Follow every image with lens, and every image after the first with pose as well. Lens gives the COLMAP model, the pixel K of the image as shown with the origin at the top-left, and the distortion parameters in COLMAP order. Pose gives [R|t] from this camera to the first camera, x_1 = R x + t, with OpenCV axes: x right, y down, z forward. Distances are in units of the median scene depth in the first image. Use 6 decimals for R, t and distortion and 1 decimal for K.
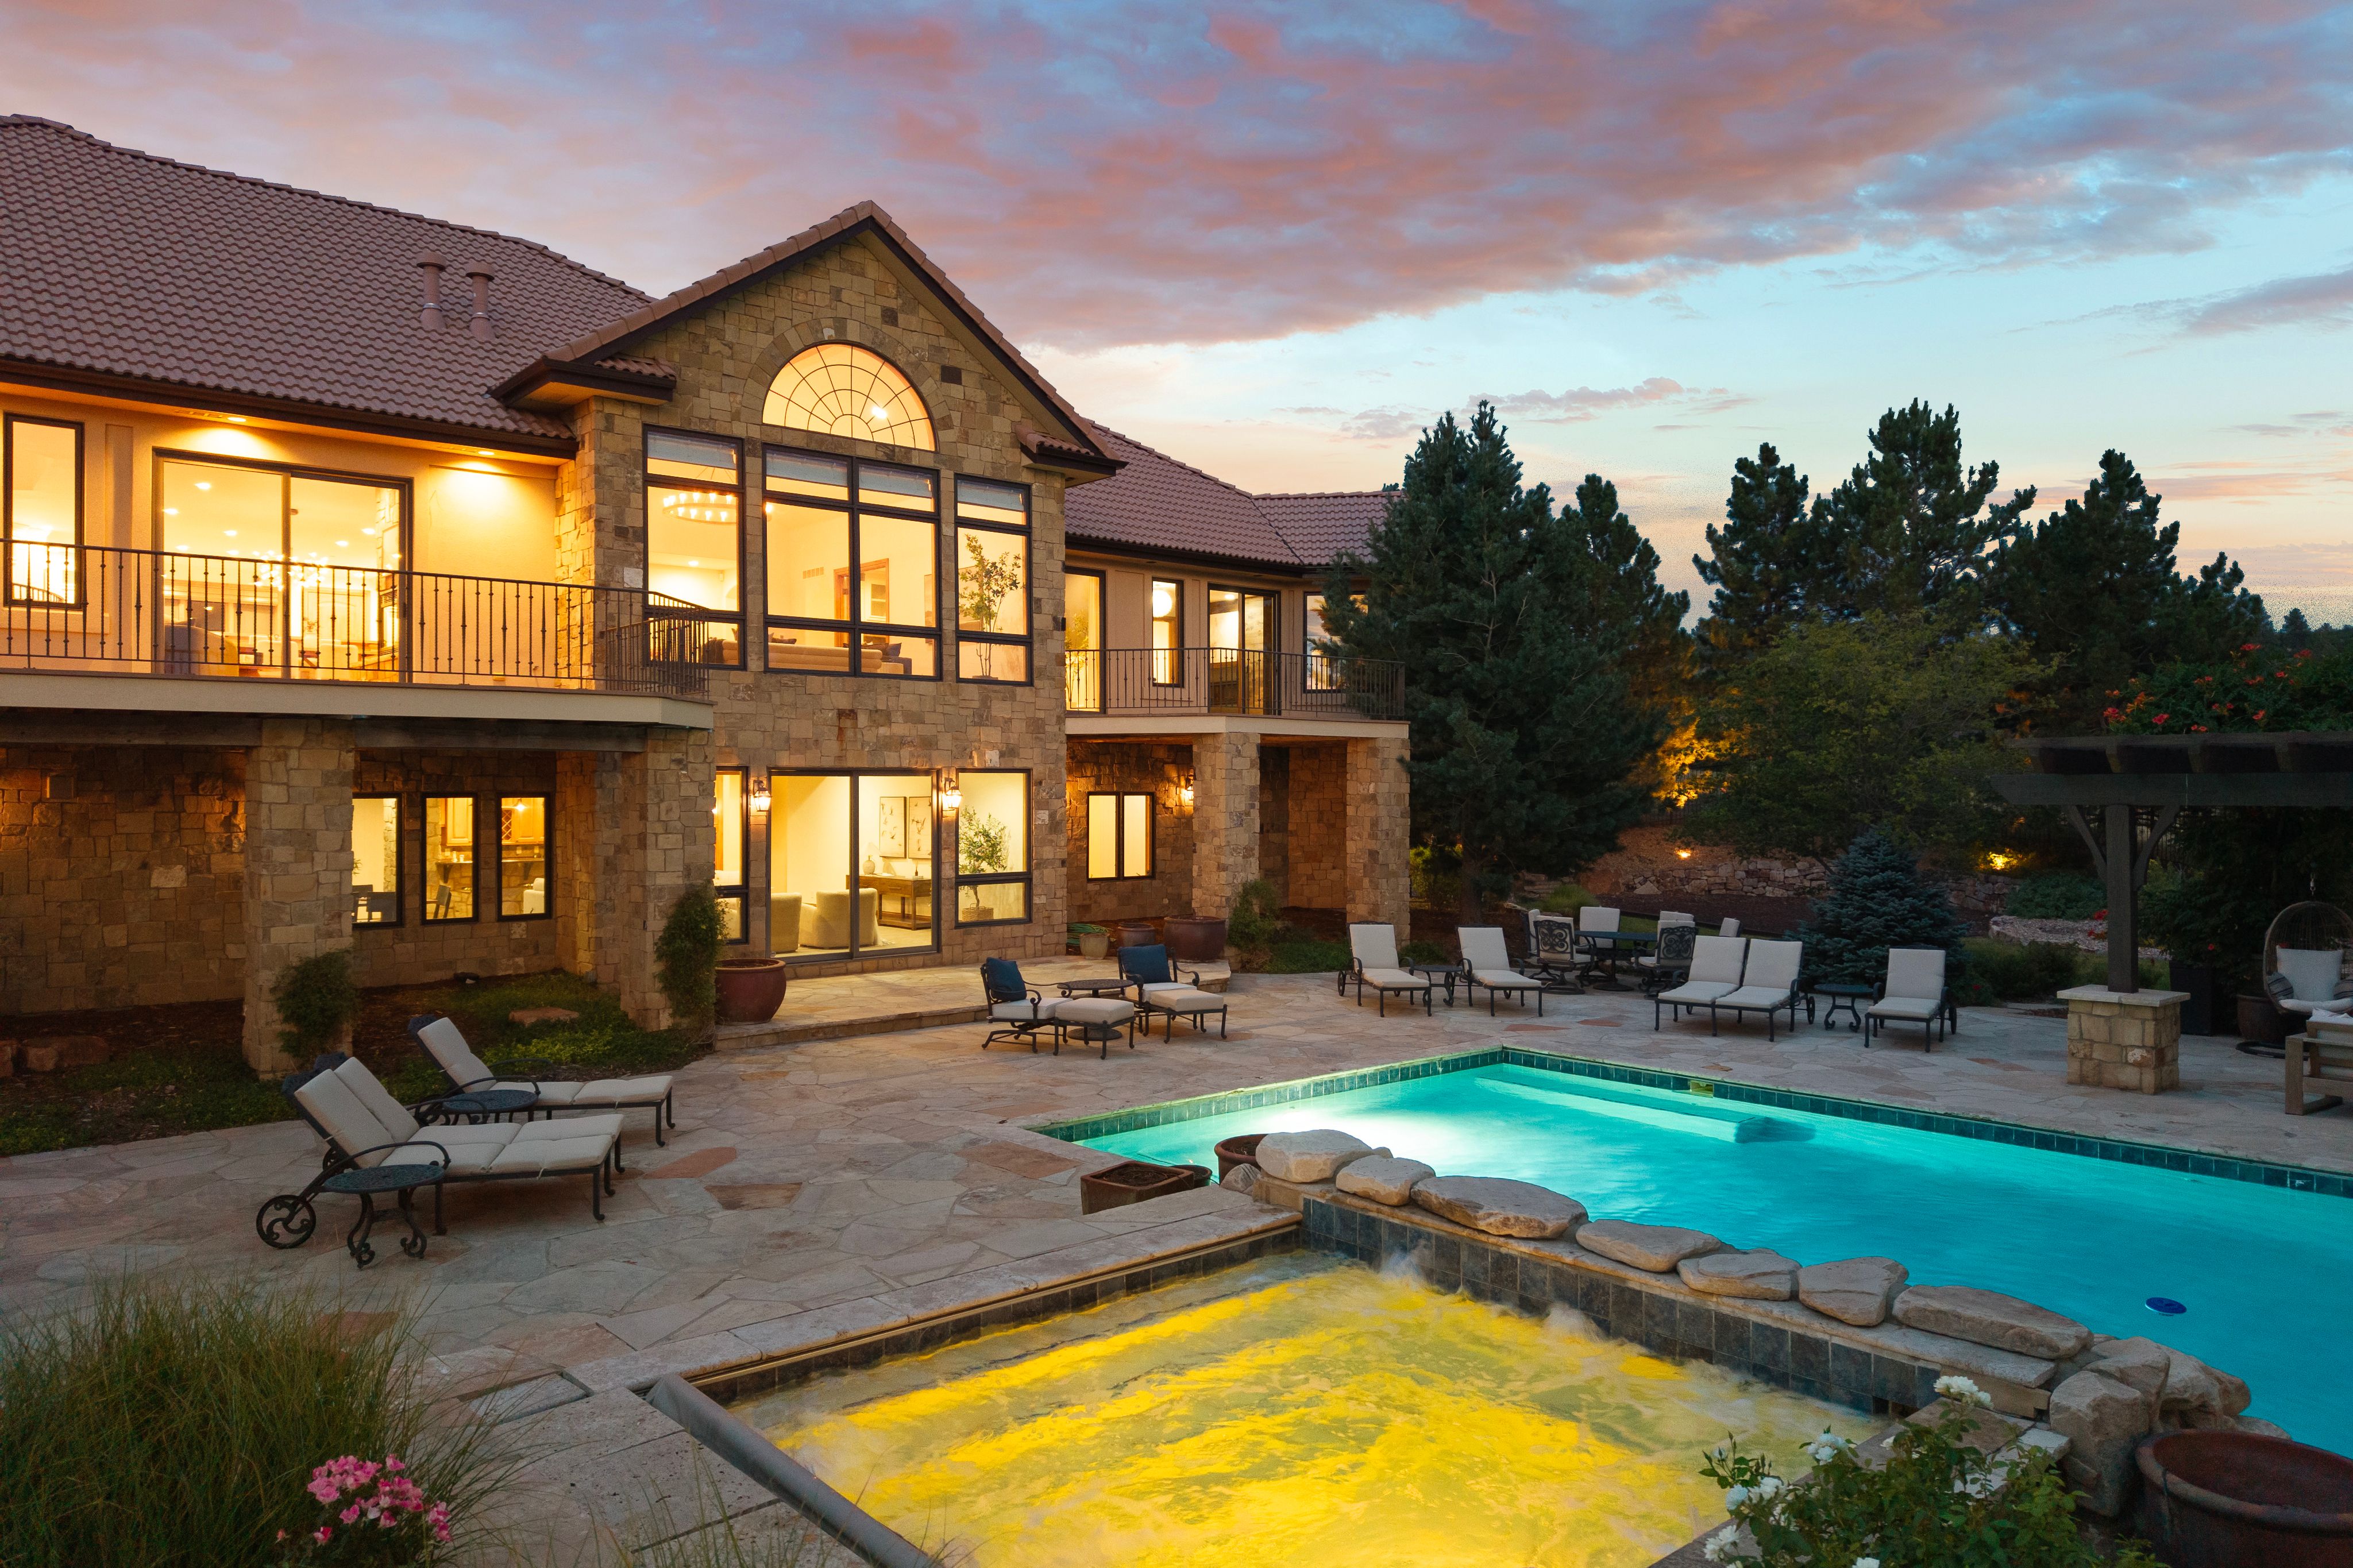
lens RADIAL K [[1593.2, 0, 1160.8], [0, 1593.2, 803.8], [0, 0, 1]] dist [0.003626, -0.001683]
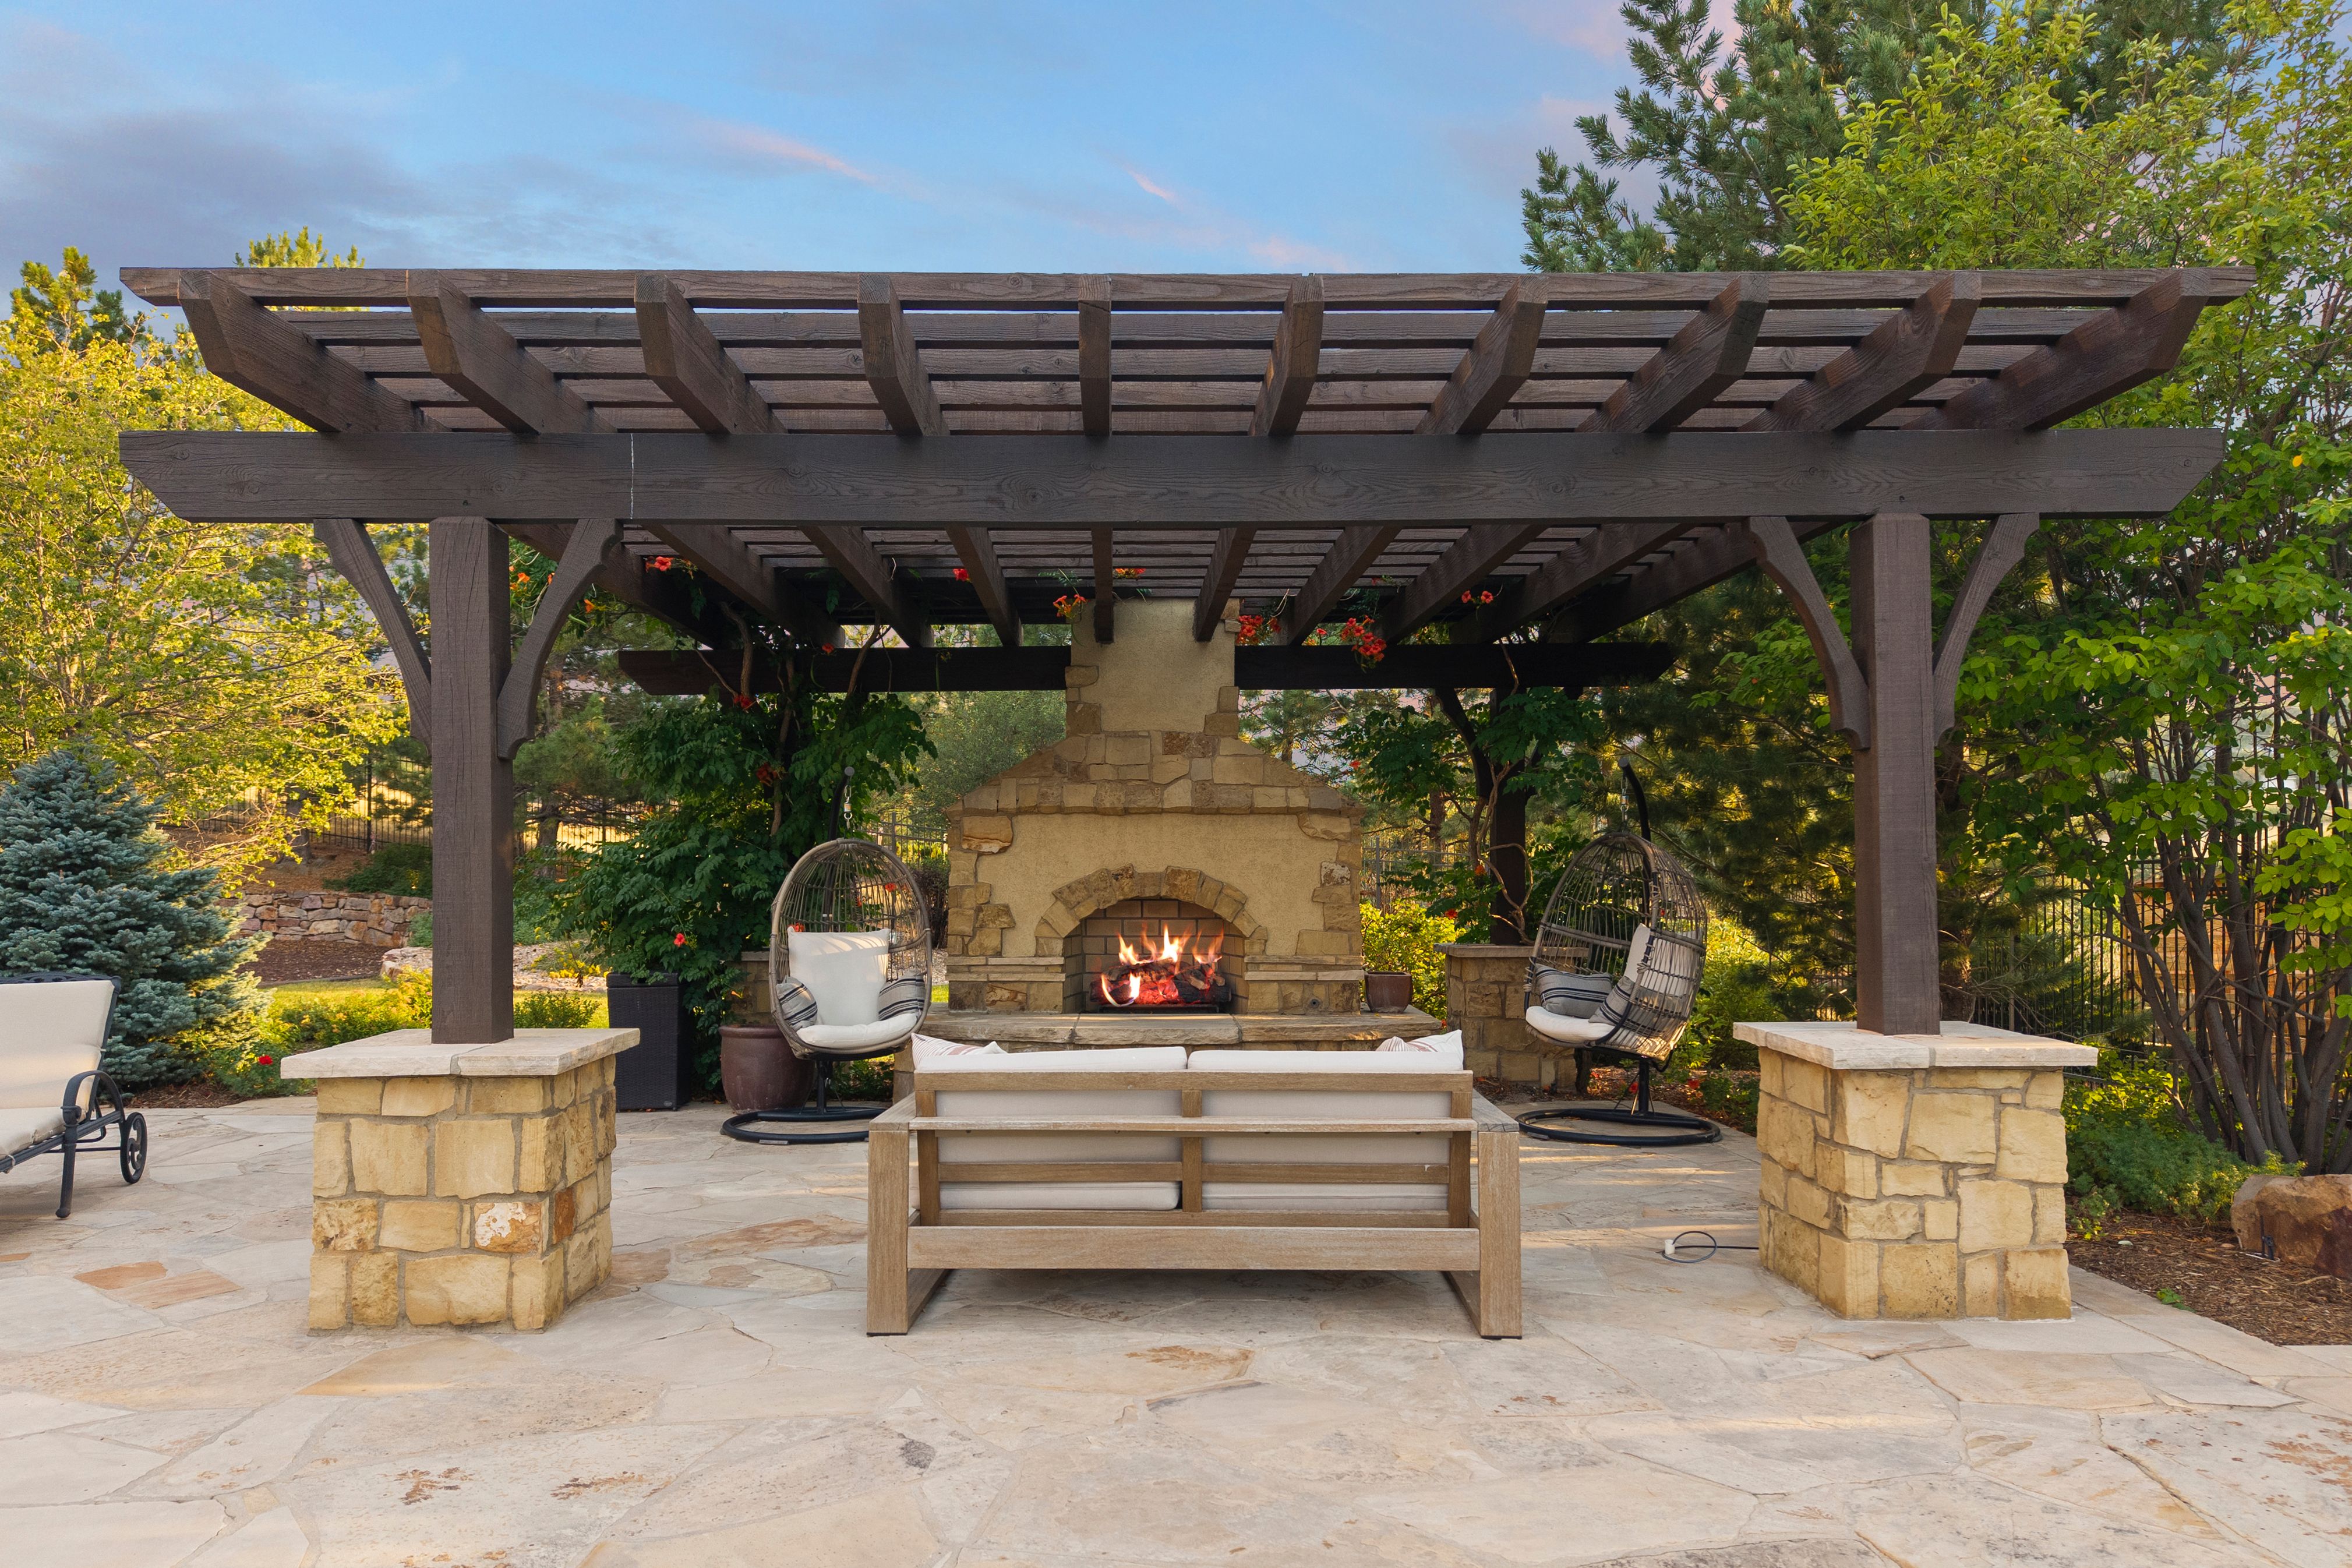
lens RADIAL K [[1592.7, 0, 1160.3], [0, 1592.7, 803.8], [0, 0, 1]] dist [0.003626, -0.001683]
pose [[0.634649, 0.023531, 0.772442, 0.311981], [0.010388, 0.999186, -0.038973, 0.059134], [-0.772731, 0.032759, 0.633888, 0.480390]]
